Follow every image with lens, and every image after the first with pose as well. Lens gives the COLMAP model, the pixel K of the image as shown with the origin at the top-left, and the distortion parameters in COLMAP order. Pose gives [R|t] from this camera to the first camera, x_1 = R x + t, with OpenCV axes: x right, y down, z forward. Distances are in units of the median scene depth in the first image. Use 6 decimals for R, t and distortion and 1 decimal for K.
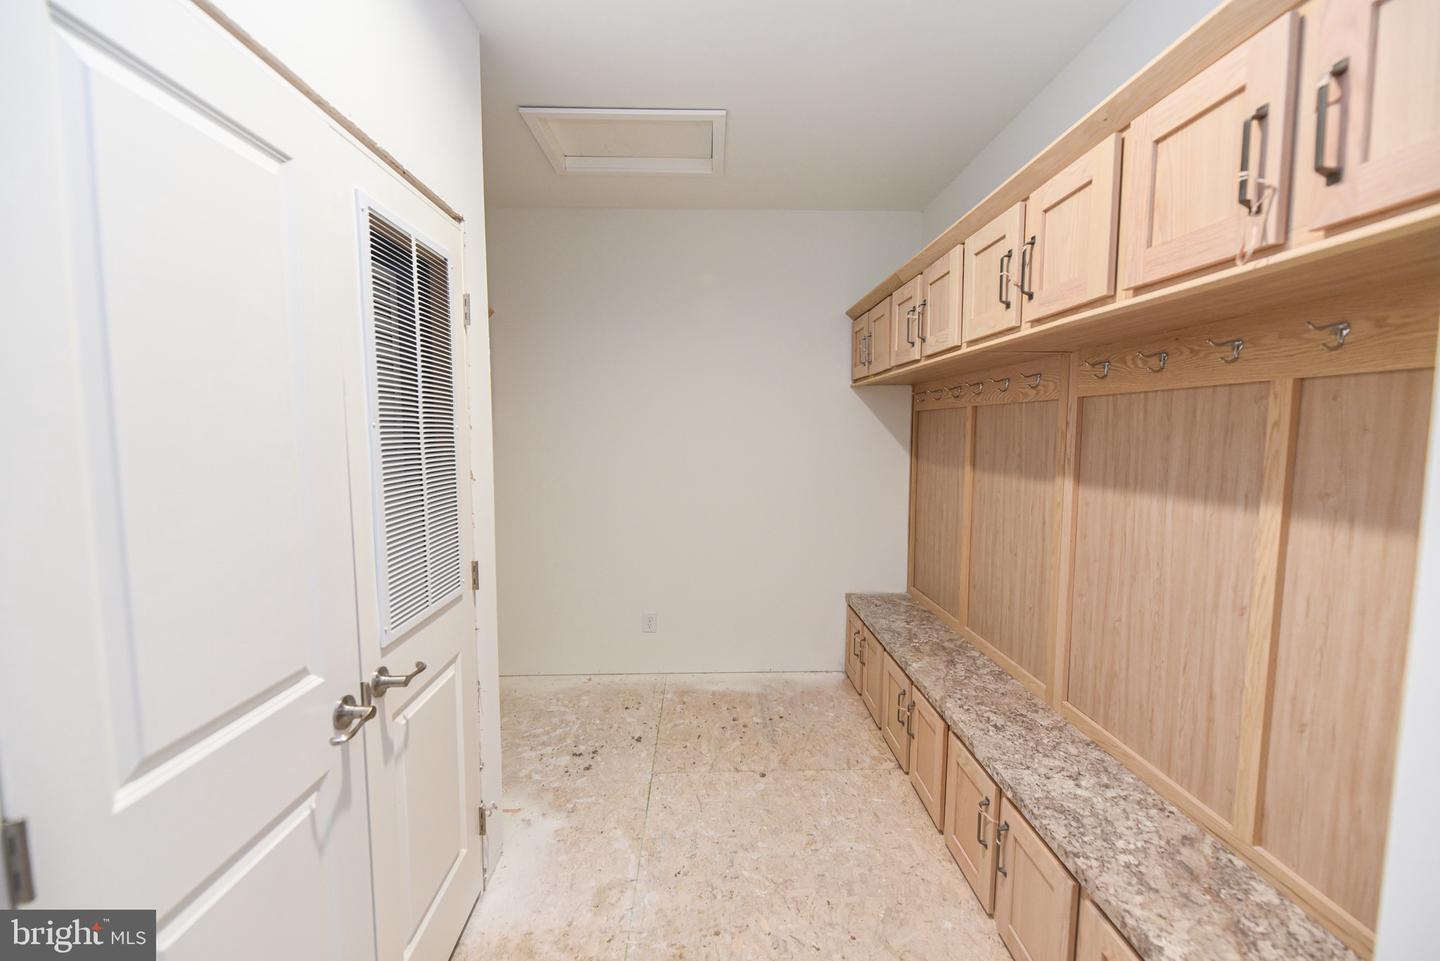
lens RADIAL K [[586.3, 0, 726.8], [0, 586.3, 485.2], [0, 0, 1]] dist [0.001028, -0.004820]
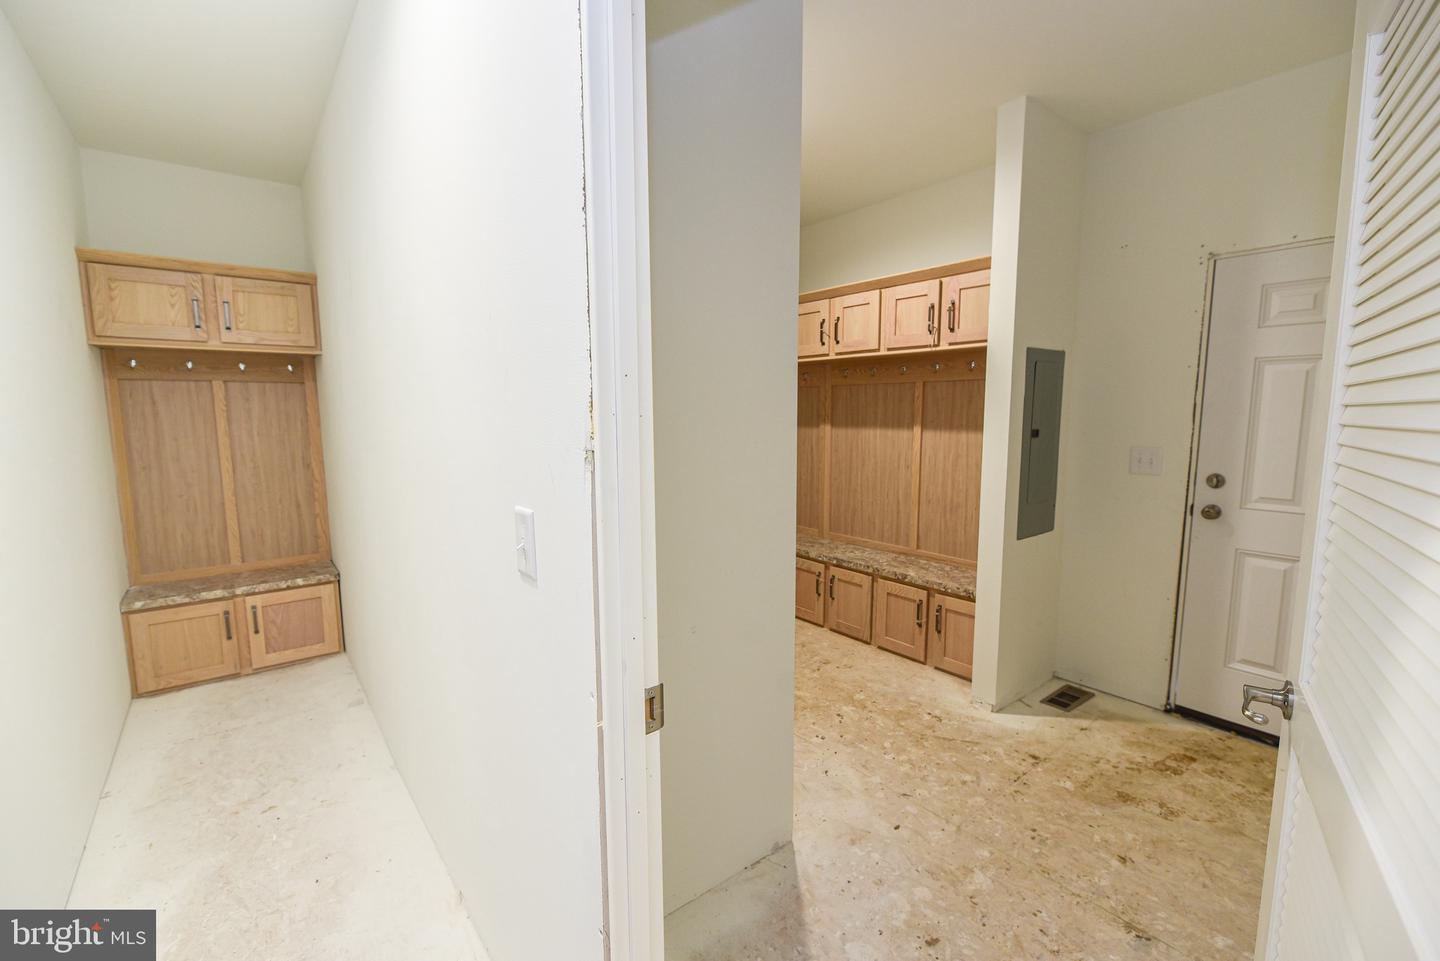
lens RADIAL K [[583.1, 0, 724.3], [0, 583.1, 484.4], [0, 0, 1]] dist [0.001184, -0.003539]
pose [[0.804831, -0.081336, 0.587904, -1.402990], [0.062030, 0.996668, 0.052971, 0.099434], [-0.590253, -0.006165, 0.807195, -0.680698]]
